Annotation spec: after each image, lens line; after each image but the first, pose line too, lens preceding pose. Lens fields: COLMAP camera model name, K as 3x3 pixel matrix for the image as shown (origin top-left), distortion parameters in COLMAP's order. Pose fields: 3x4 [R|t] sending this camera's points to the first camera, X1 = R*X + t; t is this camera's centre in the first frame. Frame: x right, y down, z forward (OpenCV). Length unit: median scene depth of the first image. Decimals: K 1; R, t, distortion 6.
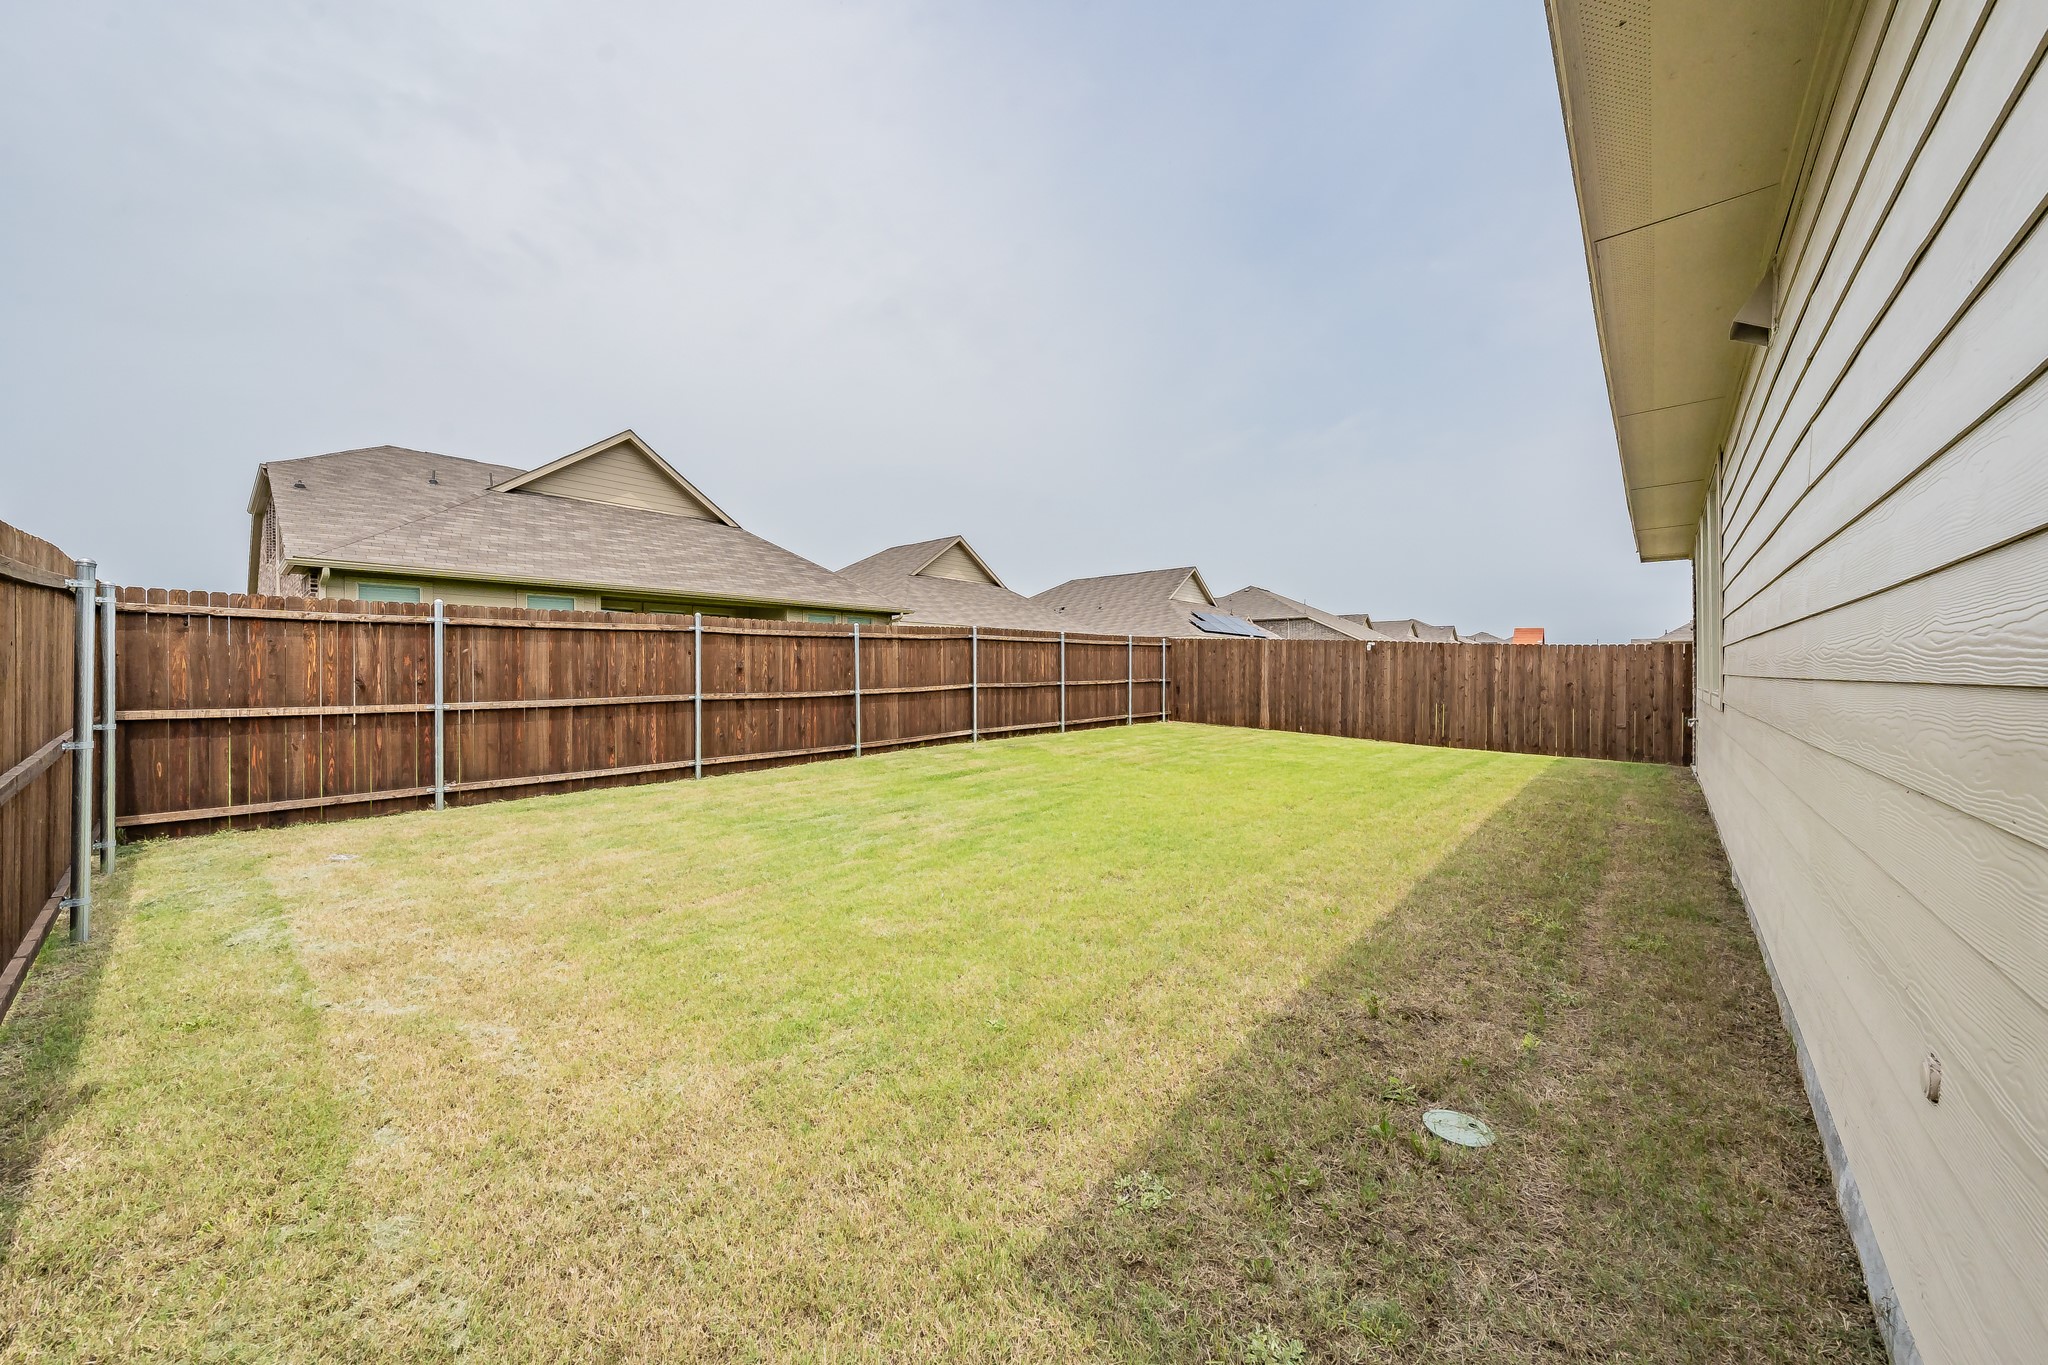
lens RADIAL K [[705.1, 0, 1024.0], [0, 705.1, 682.5], [0, 0, 1]] dist [-0.000454, -0.000058]
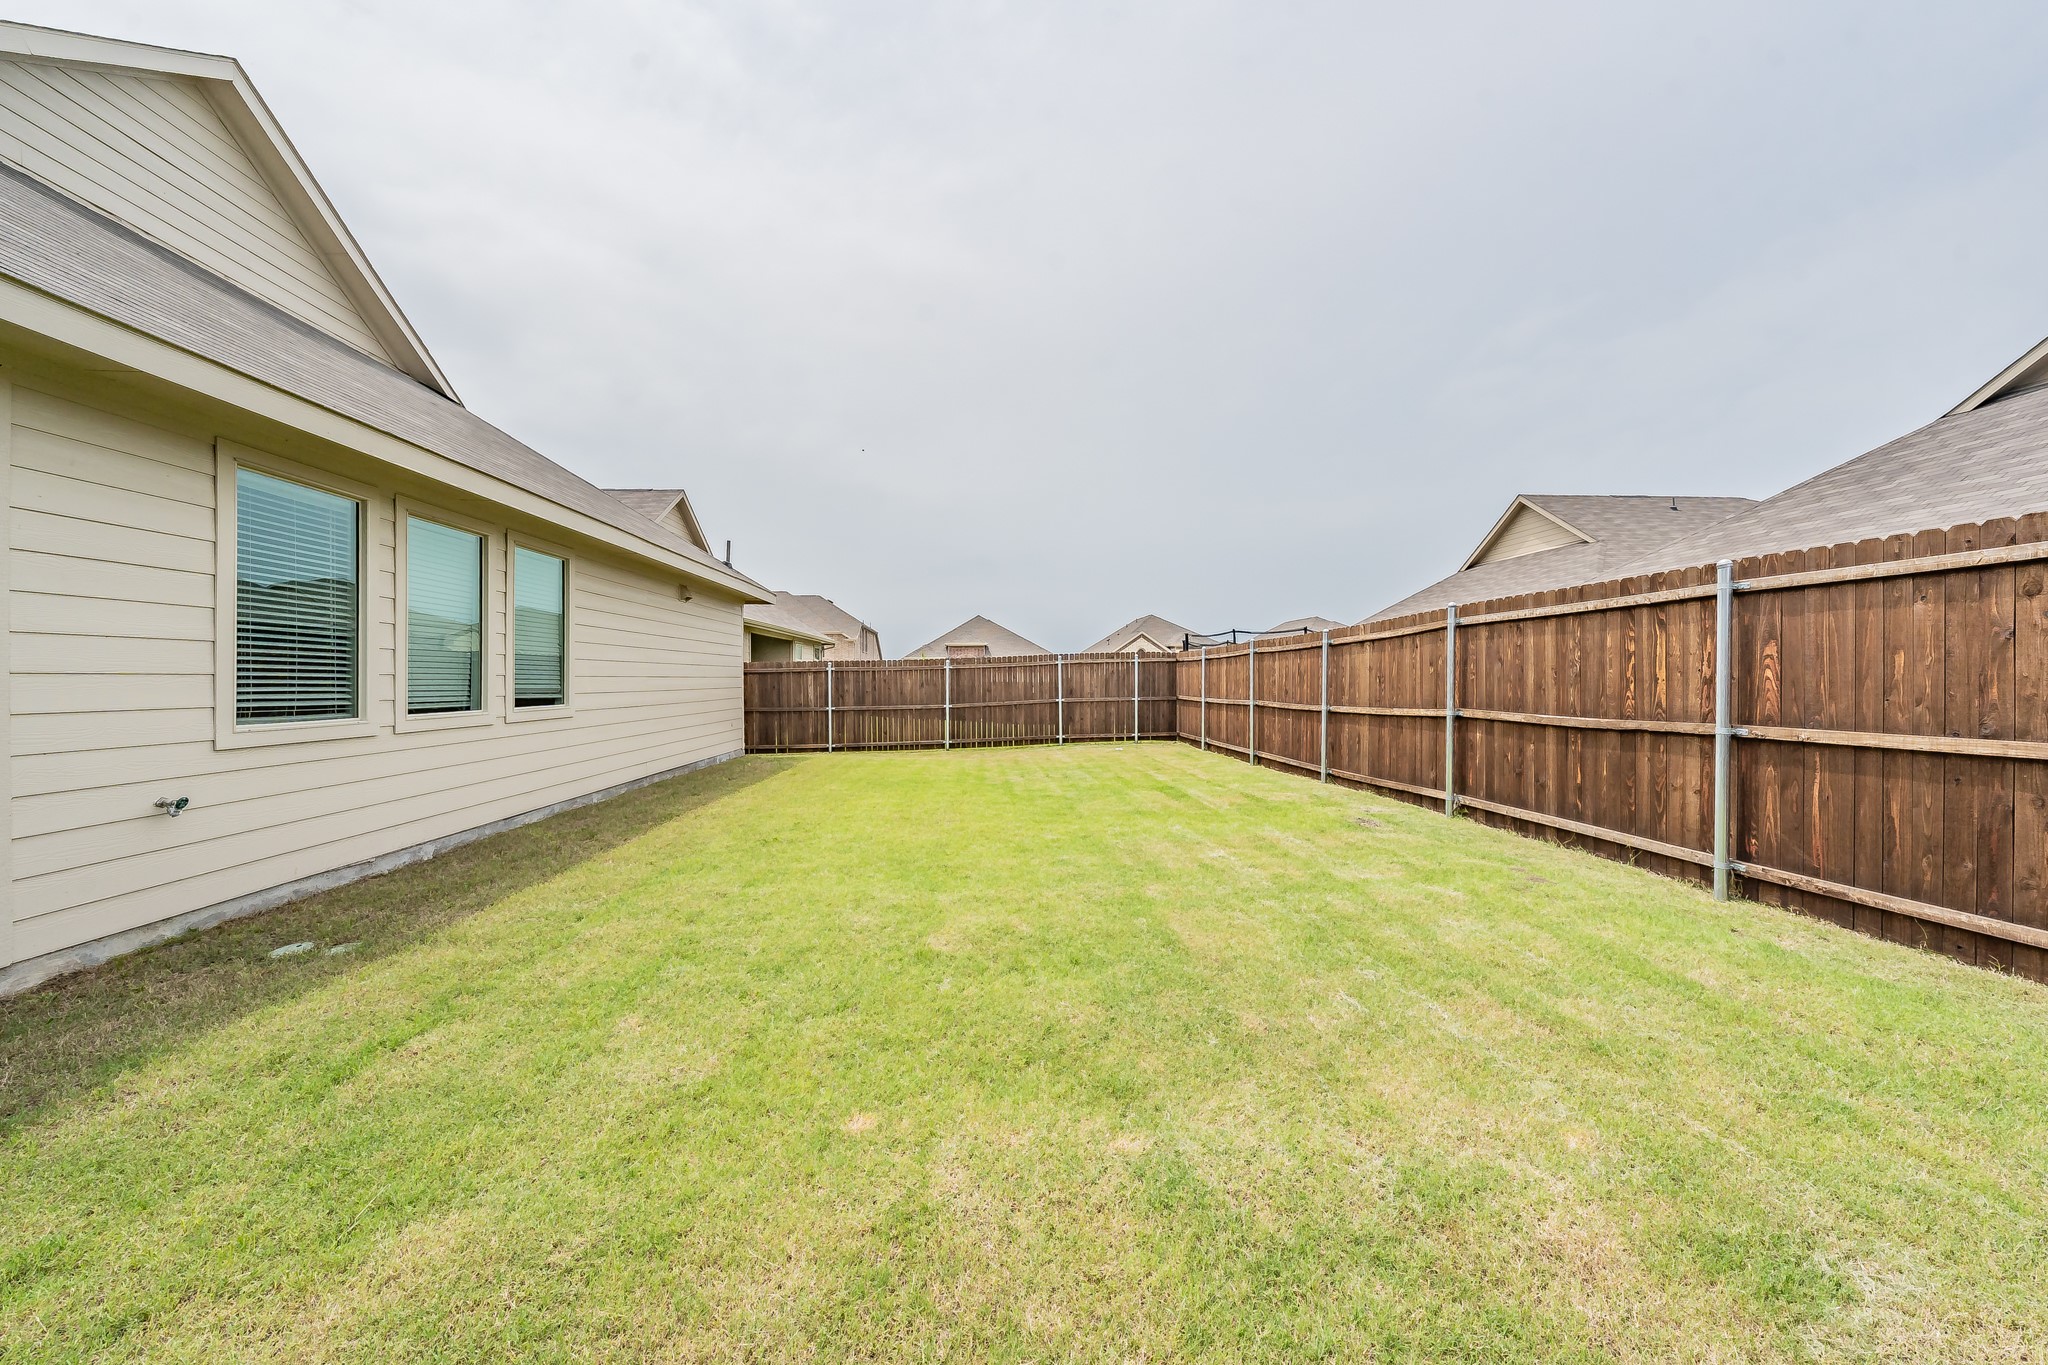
lens RADIAL K [[772.4, 0, 1030.2], [0, 772.4, 673.6], [0, 0, 1]] dist [0.001139, 0.000190]
pose [[-0.691626, -0.020127, -0.721975, 0.565660], [-0.031850, 0.999489, 0.002647, -0.015877], [0.721553, 0.024826, -0.691914, 1.147648]]
